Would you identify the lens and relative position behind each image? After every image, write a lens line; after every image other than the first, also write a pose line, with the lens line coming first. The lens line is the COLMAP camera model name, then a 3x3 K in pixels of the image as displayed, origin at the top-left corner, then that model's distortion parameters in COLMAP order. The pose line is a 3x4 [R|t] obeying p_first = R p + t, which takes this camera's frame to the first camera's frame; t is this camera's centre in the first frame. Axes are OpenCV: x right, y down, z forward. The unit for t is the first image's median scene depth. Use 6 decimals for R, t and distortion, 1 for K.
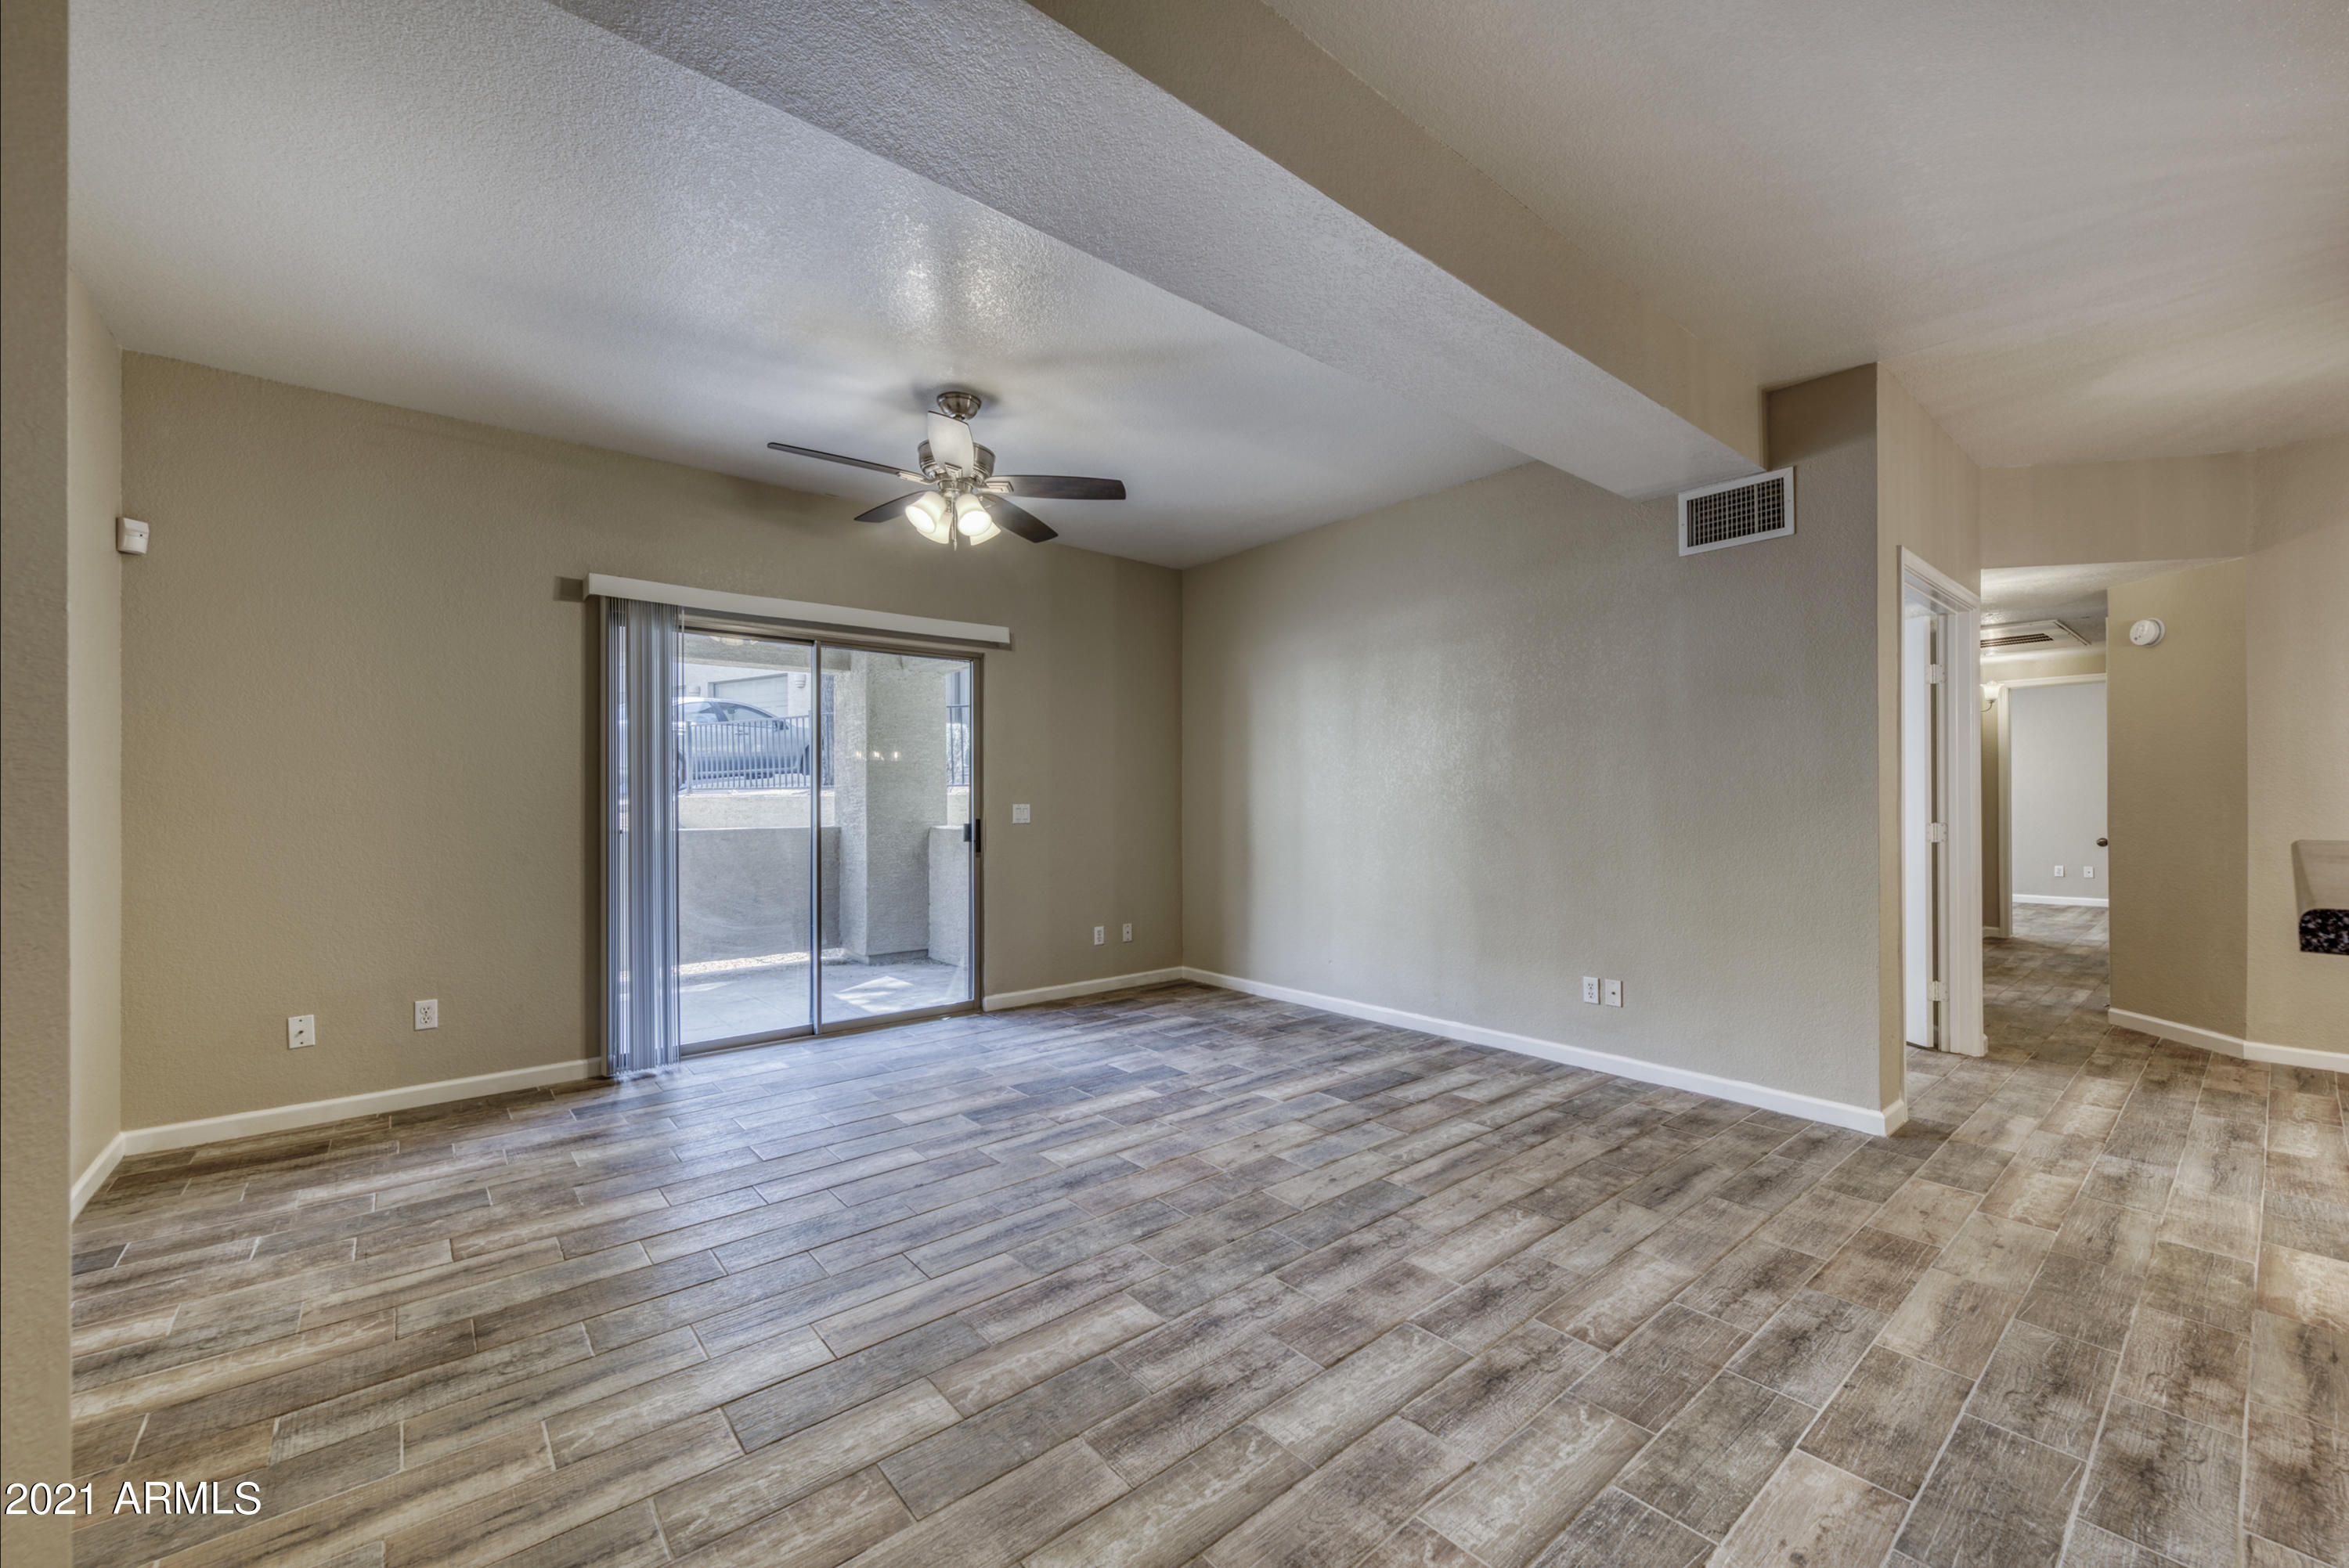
lens RADIAL K [[927.7, 0, 1182.4], [0, 927.7, 797.5], [0, 0, 1]] dist [0.002549, -0.000634]
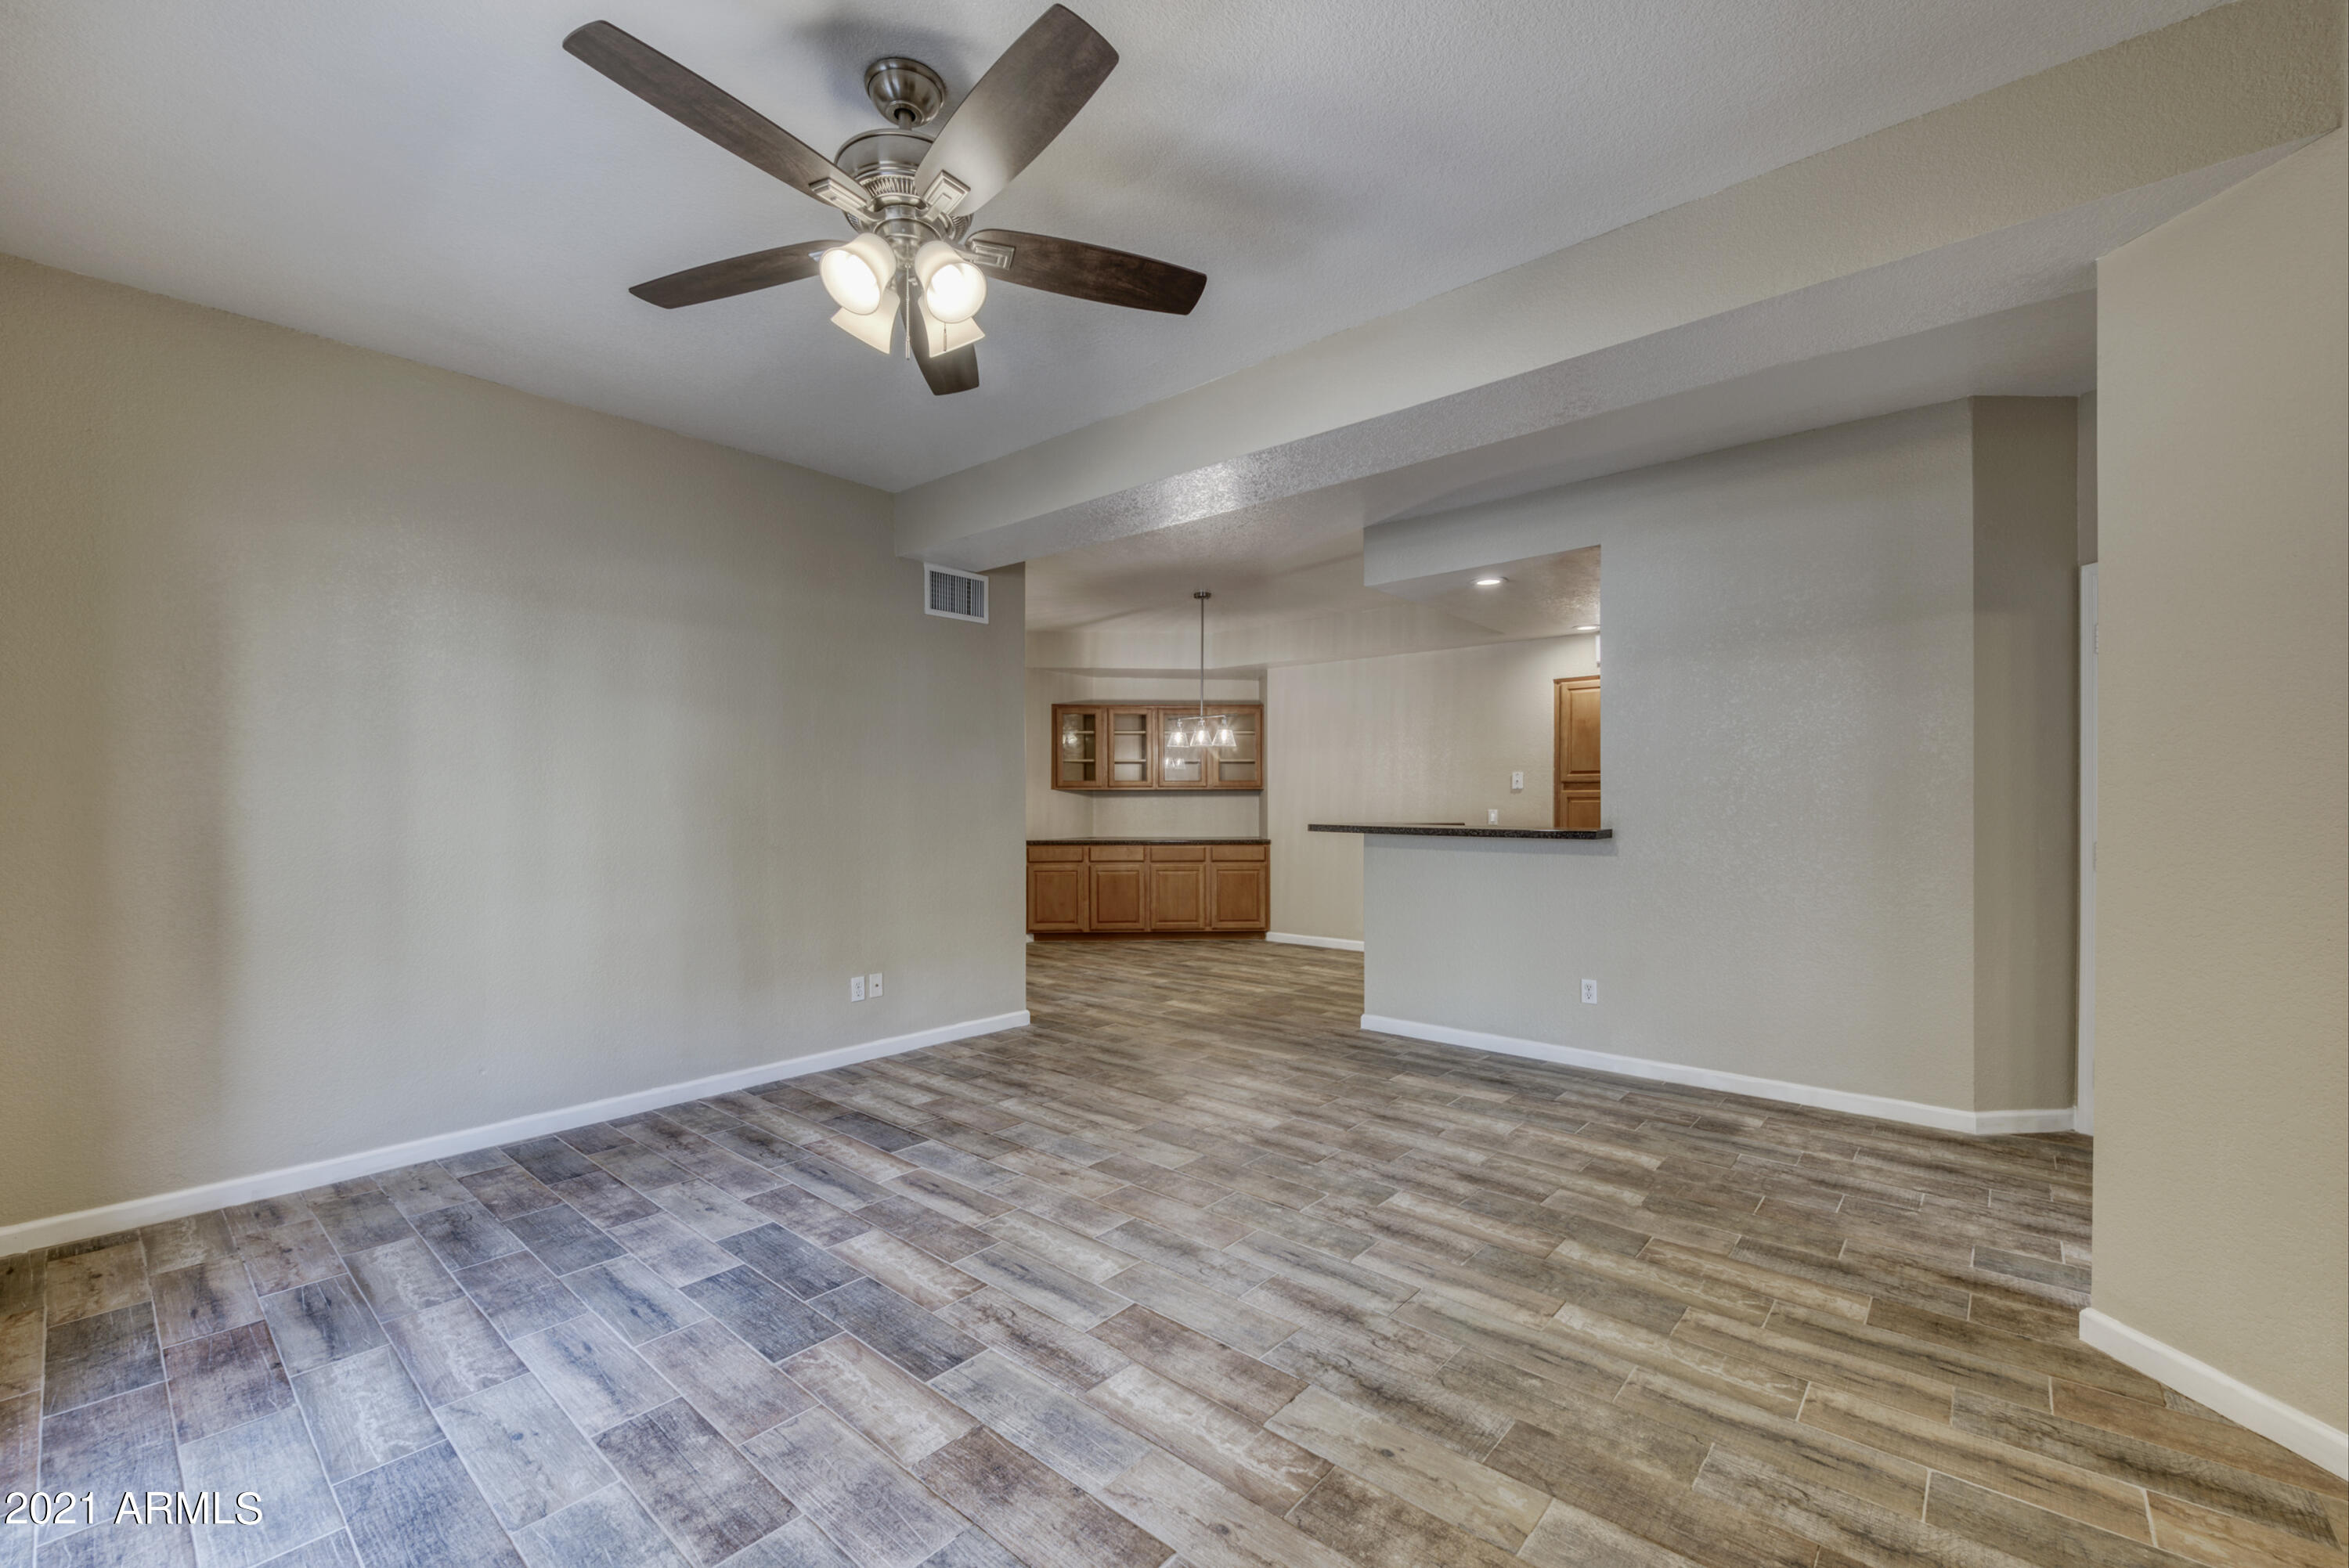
lens RADIAL K [[965.7, 0, 1168.8], [0, 965.7, 803.0], [0, 0, 1]] dist [-0.000461, -0.000730]
pose [[-0.154160, 0.003746, 0.988039, -0.969535], [0.001655, 0.999992, -0.003533, -0.004764], [-0.988045, 0.001091, -0.154165, 1.095250]]
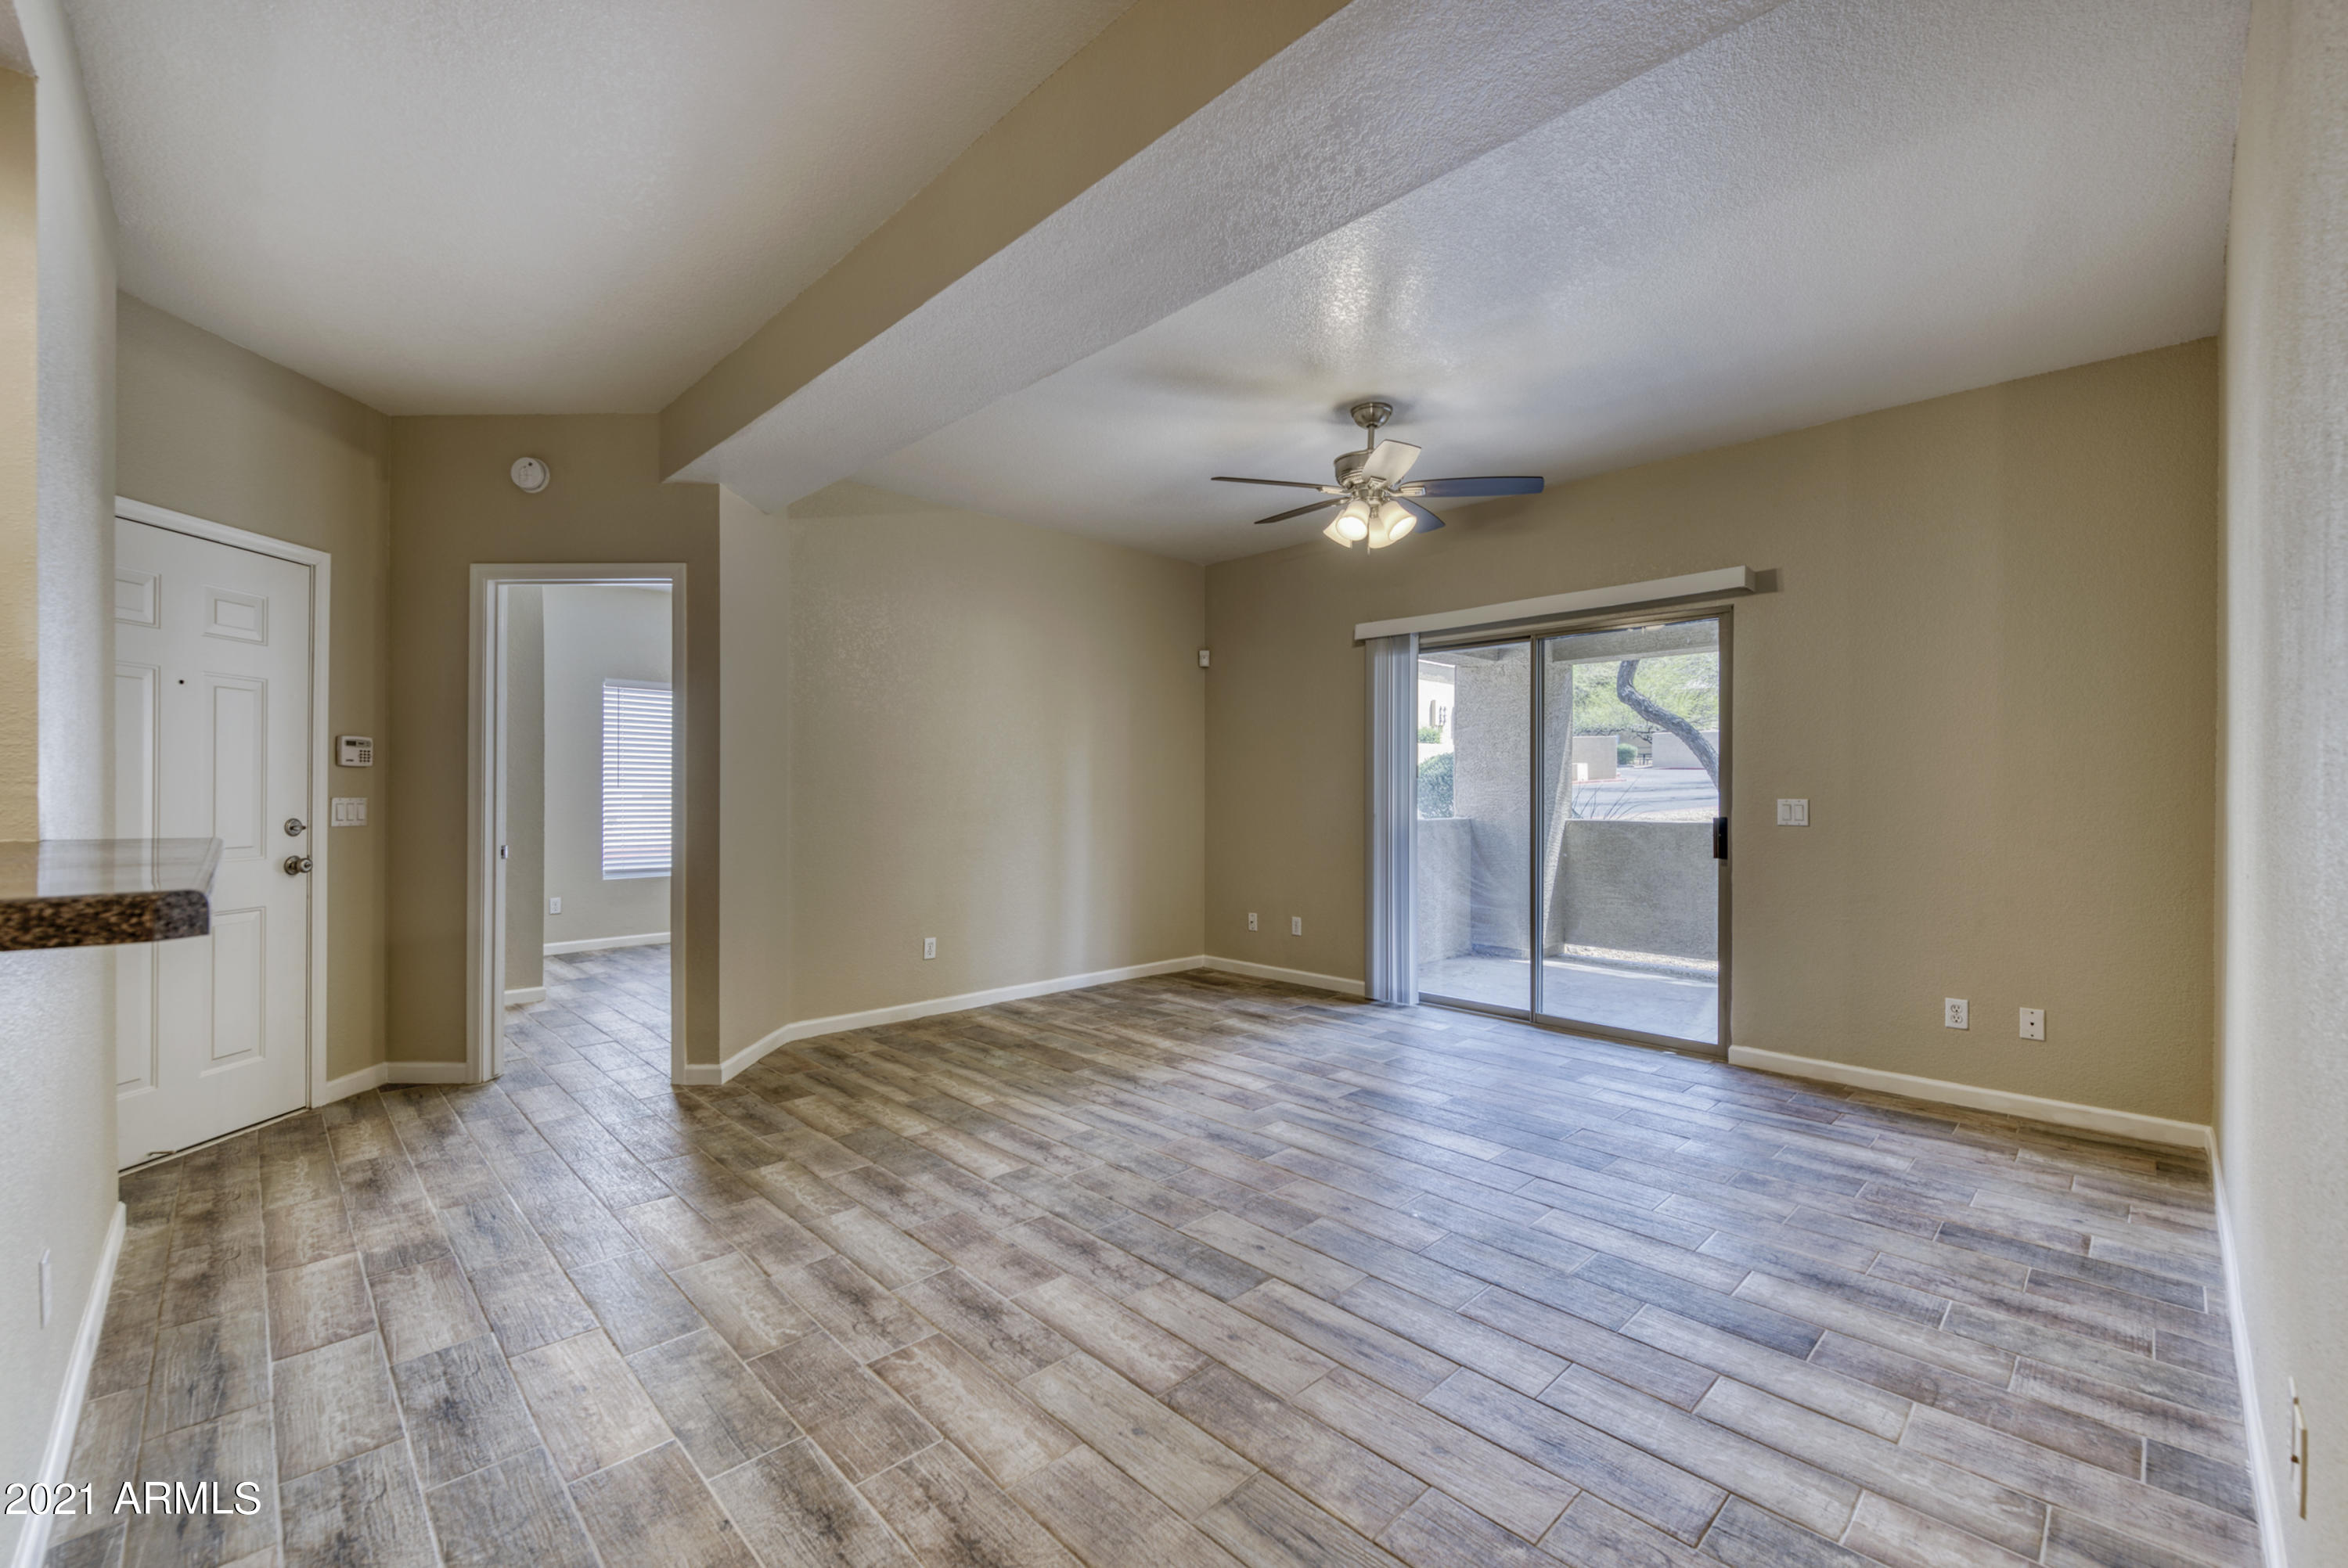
lens RADIAL K [[962.0, 0, 1176.4], [0, 962.0, 789.4], [0, 0, 1]] dist [-0.000367, -0.000316]
pose [[0.070718, 0.001020, -0.997496, 0.973315], [-0.001747, 0.999998, 0.000899, -0.000783], [0.997495, 0.001679, 0.070720, 0.823557]]
